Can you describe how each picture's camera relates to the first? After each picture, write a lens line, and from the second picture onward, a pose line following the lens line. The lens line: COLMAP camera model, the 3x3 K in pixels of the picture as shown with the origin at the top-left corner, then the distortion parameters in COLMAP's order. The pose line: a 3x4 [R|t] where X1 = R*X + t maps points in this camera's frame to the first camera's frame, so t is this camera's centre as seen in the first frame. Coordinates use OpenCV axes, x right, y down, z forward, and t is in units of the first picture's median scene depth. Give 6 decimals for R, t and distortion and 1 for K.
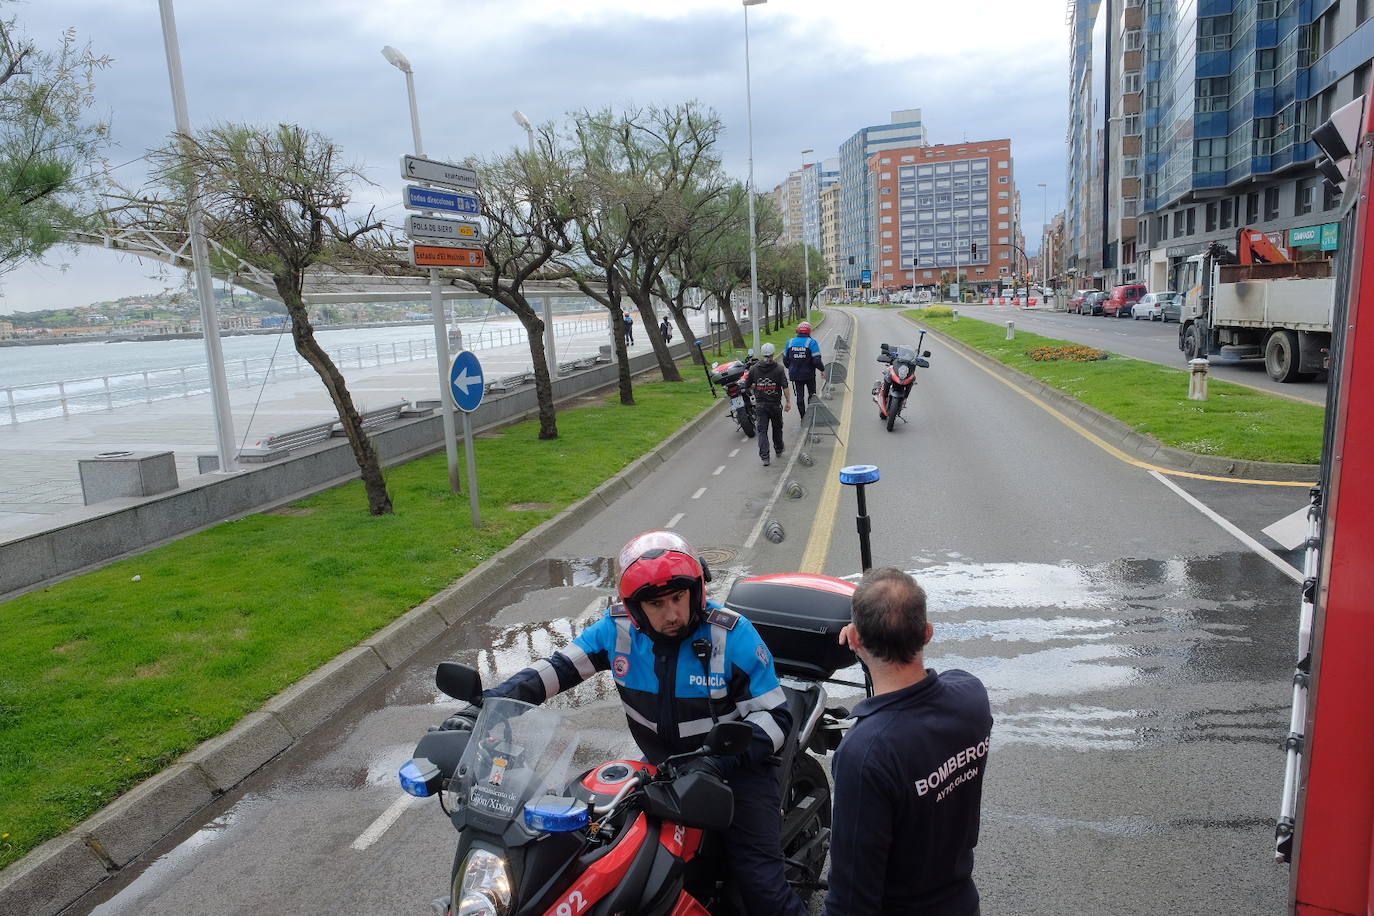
lens RADIAL K [[964.0, 0, 687.0], [0, 964.0, 458.0], [0, 0, 1]] dist [-0.006889, 0.006955]
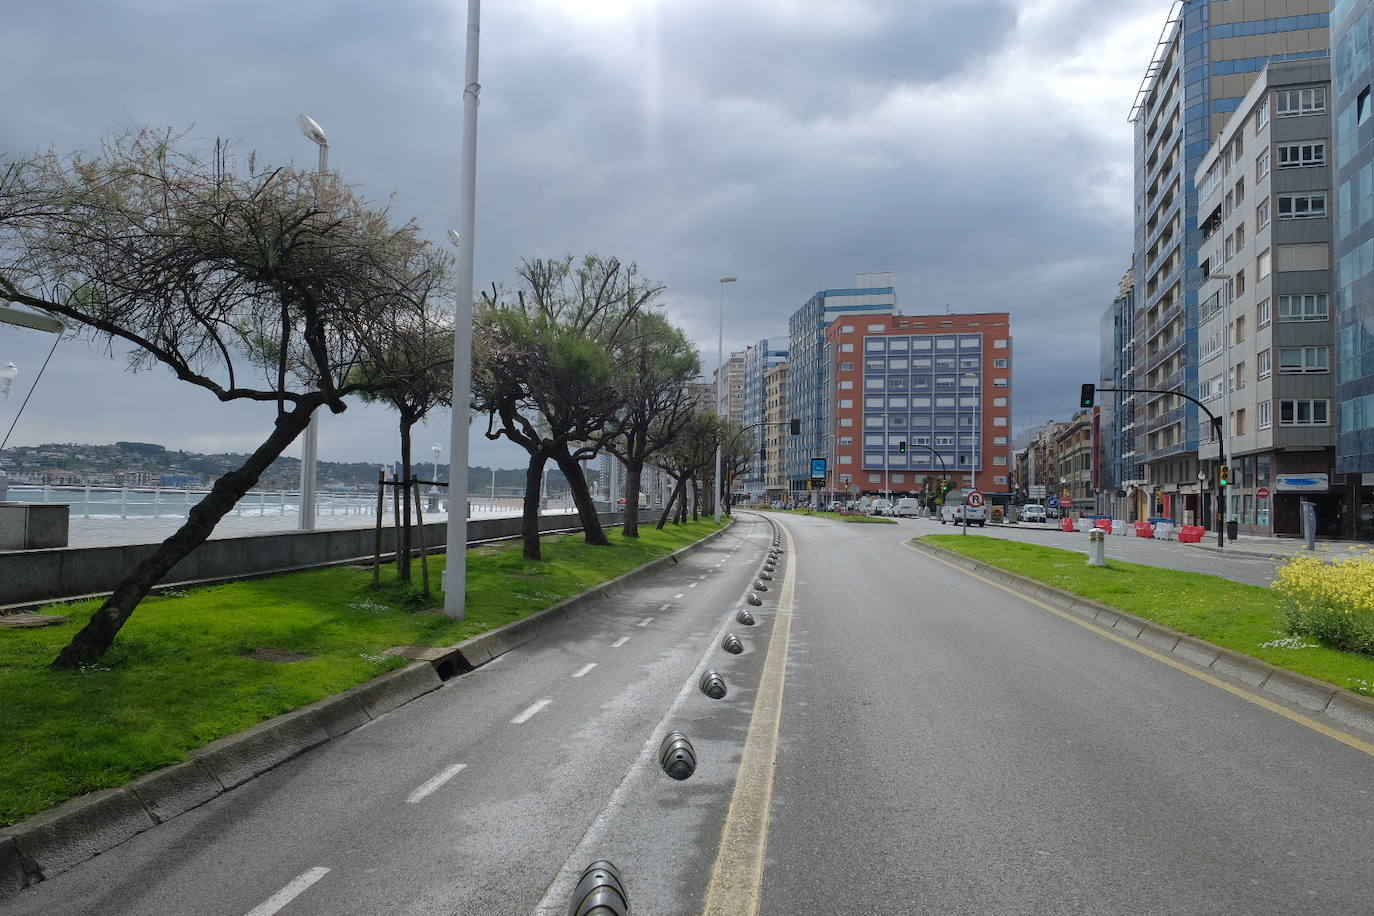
lens RADIAL K [[964.0, 0, 687.0], [0, 964.0, 458.0], [0, 0, 1]] dist [-0.006889, 0.006955]
pose [[0.995750, 0.078035, 0.048908, 0.049570], [-0.066705, 0.977275, -0.201205, -0.045202], [-0.063498, 0.197087, 0.978328, 0.278811]]
